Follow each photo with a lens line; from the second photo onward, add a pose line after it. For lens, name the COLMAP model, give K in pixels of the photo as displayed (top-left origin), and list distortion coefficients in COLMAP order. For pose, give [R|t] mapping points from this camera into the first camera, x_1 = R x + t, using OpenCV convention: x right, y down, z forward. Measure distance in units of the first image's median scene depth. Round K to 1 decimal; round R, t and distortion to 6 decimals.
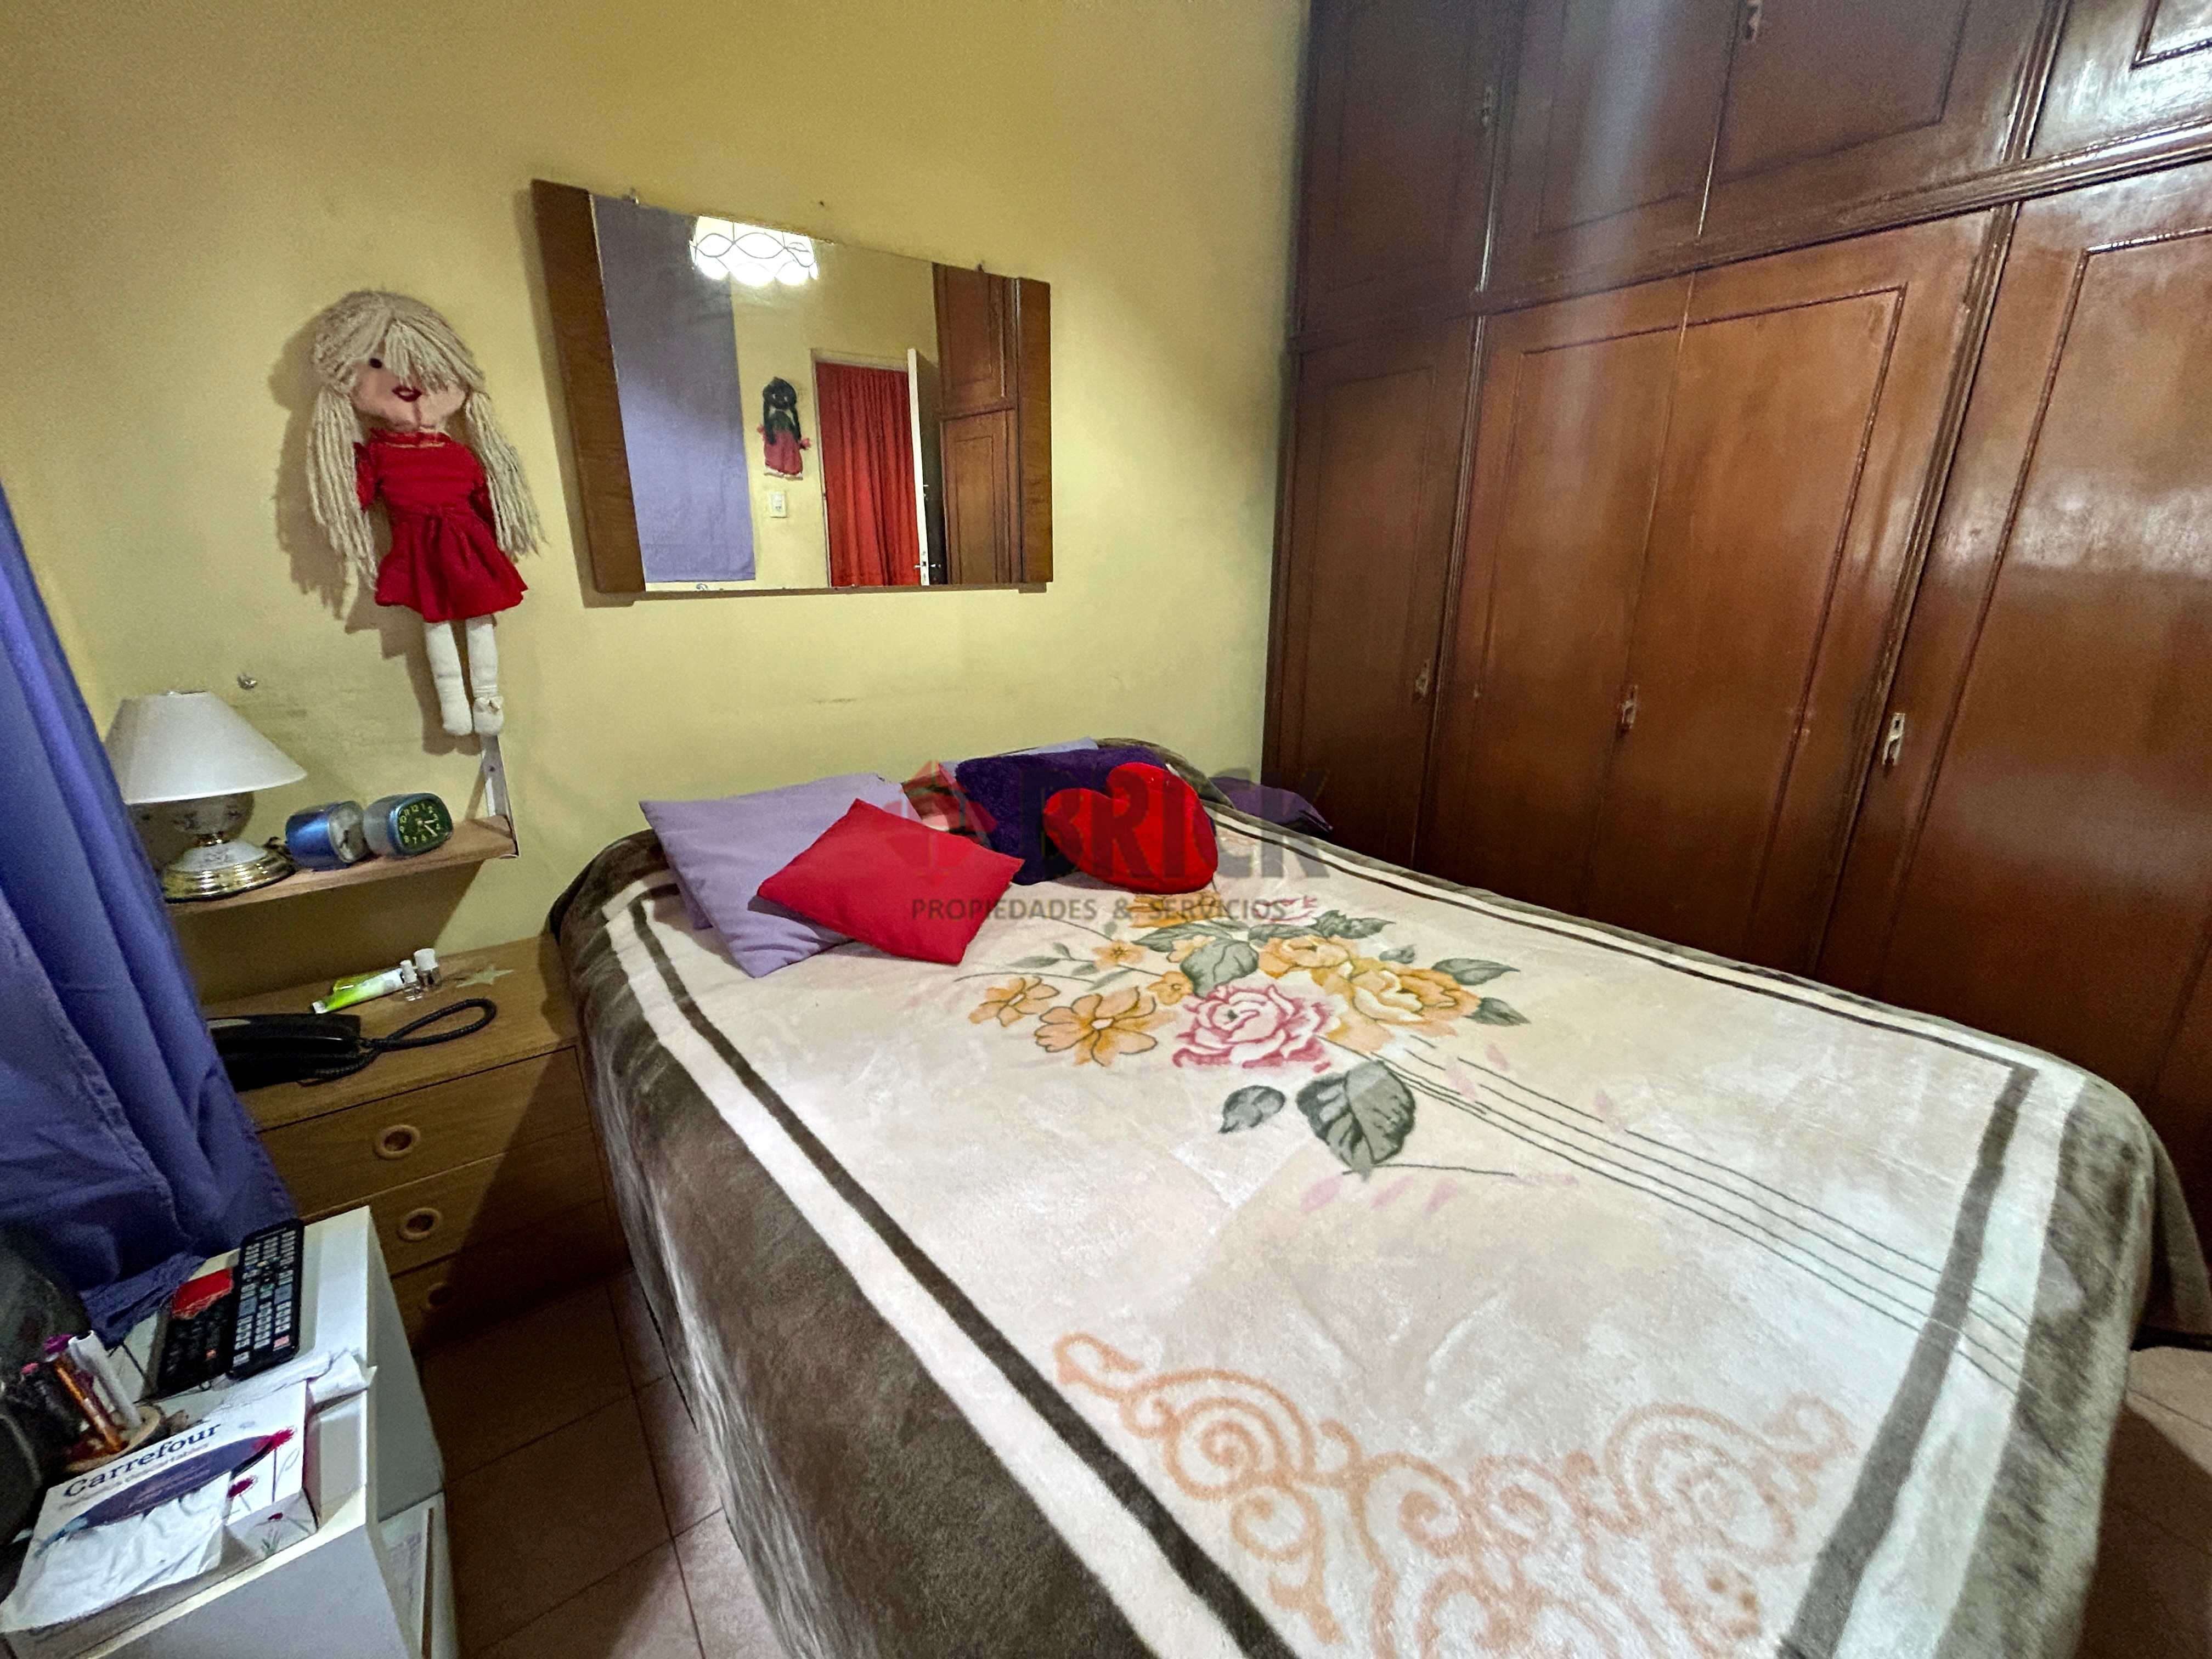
lens RADIAL K [[895.1, 0, 1106.0], [0, 895.1, 829.5], [0, 0, 1]] dist [-0.002483, -0.000053]
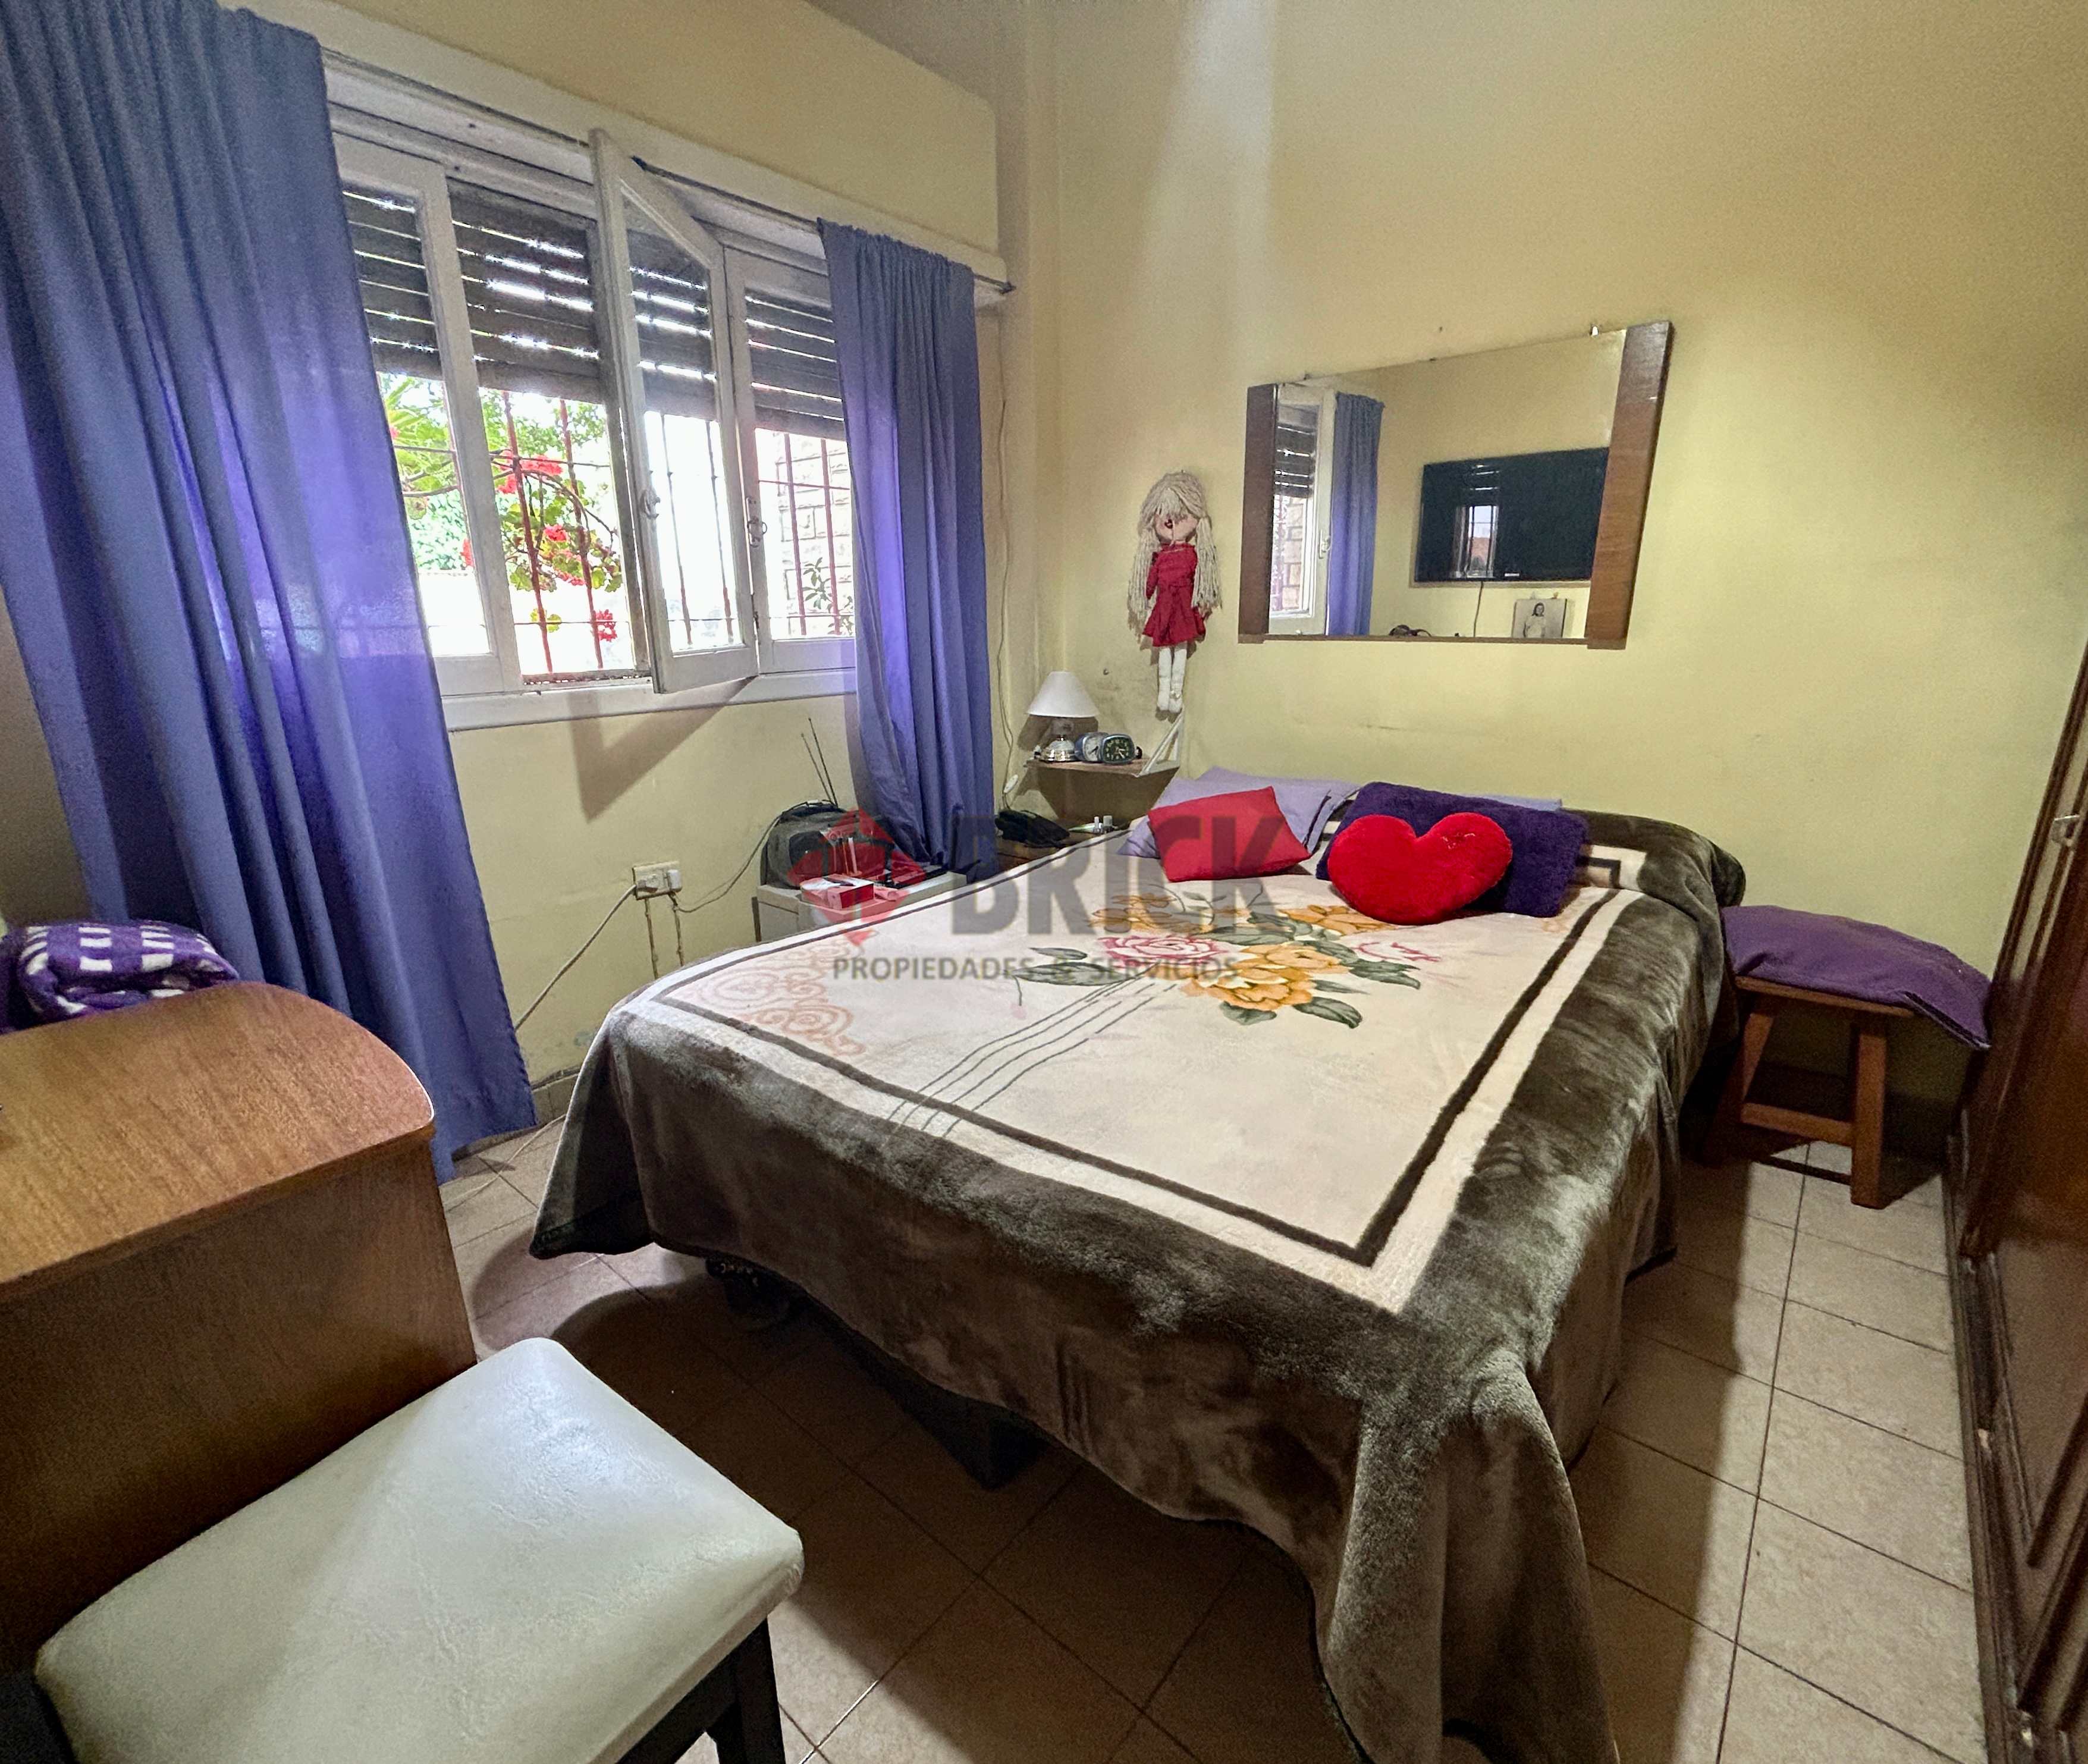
lens RADIAL K [[955.5, 0, 1044.0], [0, 955.5, 882.0], [0, 0, 1]] dist [-0.009512, -0.000004]
pose [[0.250160, 0.269645, -0.929899, 1.256533], [-0.282117, 0.939060, 0.196407, -0.103003], [0.926191, 0.213207, 0.310987, 0.296039]]
